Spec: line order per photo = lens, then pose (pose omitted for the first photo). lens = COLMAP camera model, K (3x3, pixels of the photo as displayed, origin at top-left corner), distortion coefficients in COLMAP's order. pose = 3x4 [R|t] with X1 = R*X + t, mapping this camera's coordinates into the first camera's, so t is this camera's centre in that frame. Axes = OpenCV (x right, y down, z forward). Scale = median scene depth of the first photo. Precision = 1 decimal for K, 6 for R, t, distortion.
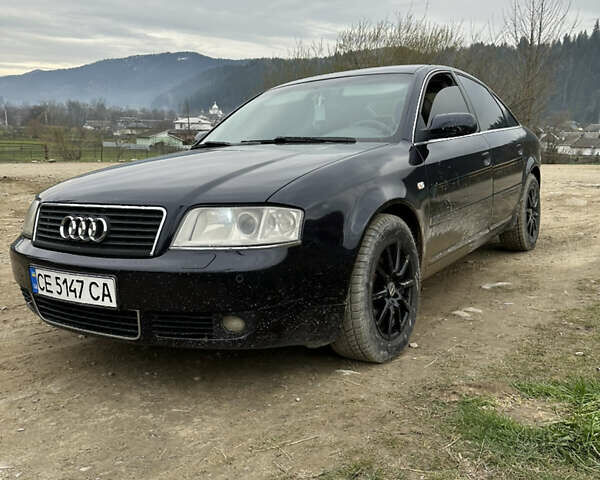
lens RADIAL K [[565.1, 0, 300.0], [0, 565.1, 240.0], [0, 0, 1]] dist [0.163652, -0.357639]
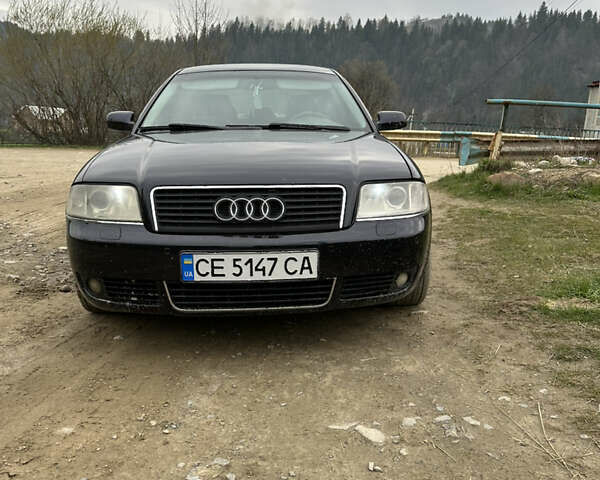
lens RADIAL K [[565.1, 0, 300.0], [0, 565.1, 240.0], [0, 0, 1]] dist [0.163652, -0.357639]
pose [[0.794370, -0.080753, 0.602043, -0.939805], [0.070779, 0.996678, 0.040296, 0.000029], [-0.603297, 0.010602, 0.797446, 0.151480]]
